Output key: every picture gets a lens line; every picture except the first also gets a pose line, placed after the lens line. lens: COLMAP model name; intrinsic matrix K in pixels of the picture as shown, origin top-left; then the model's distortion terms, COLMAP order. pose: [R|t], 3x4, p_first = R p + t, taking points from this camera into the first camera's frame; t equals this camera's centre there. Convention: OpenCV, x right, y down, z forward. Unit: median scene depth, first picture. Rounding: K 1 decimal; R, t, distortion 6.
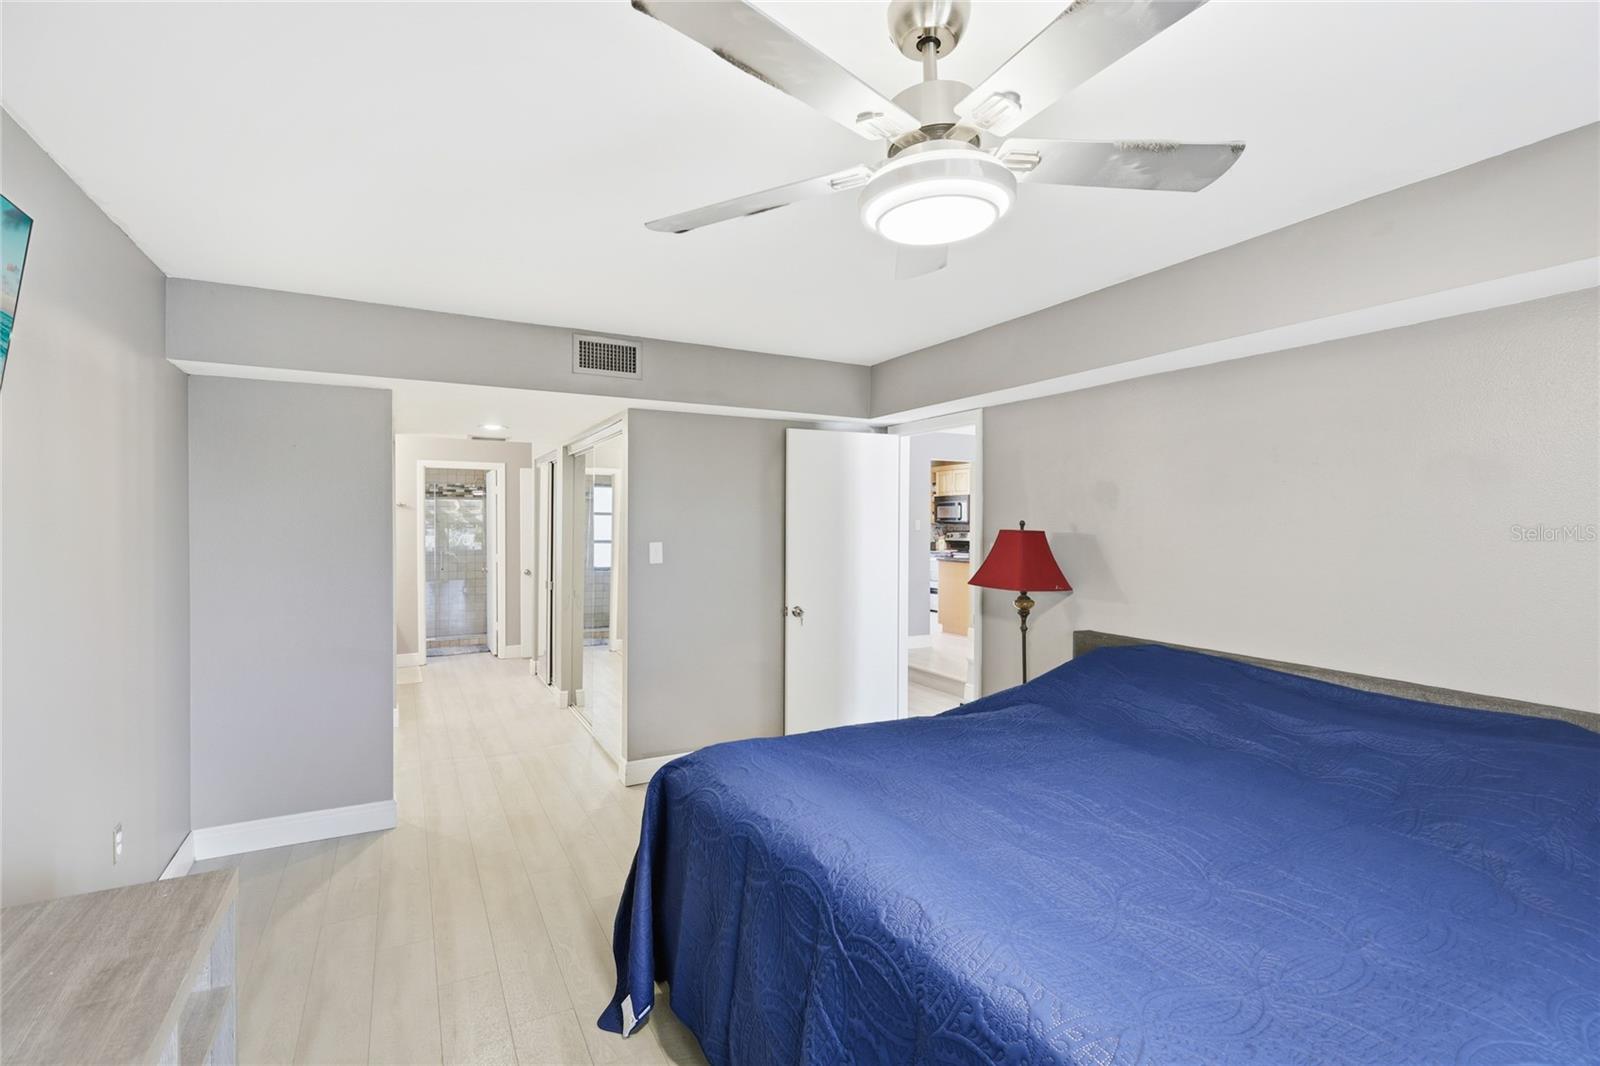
lens RADIAL K [[720.4, 0, 792.2], [0, 720.4, 528.8], [0, 0, 1]] dist [-0.001972, 0.001976]
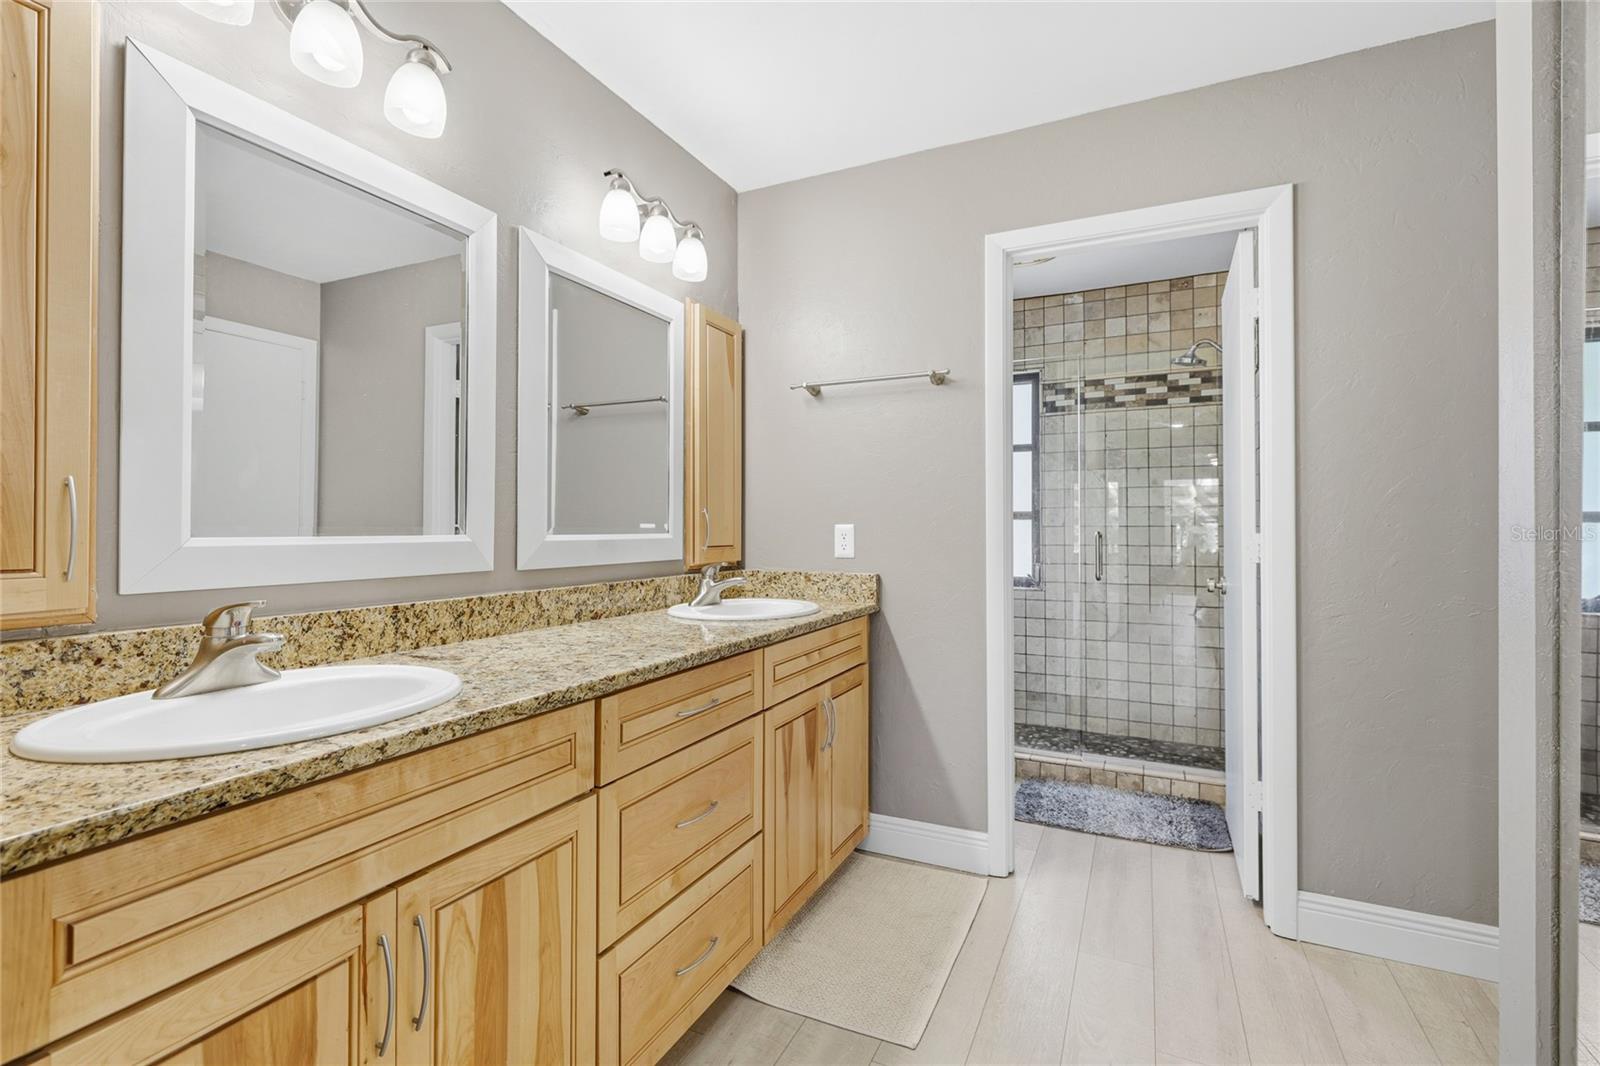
lens RADIAL K [[720.4, 0, 792.7], [0, 720.4, 527.7], [0, 0, 1]] dist [-0.001972, 0.001976]
pose [[0.577511, -0.002205, -0.816380, -0.245648], [-0.005218, 0.999966, -0.006392, 0.030467], [0.816366, 0.007951, 0.577480, 0.595120]]
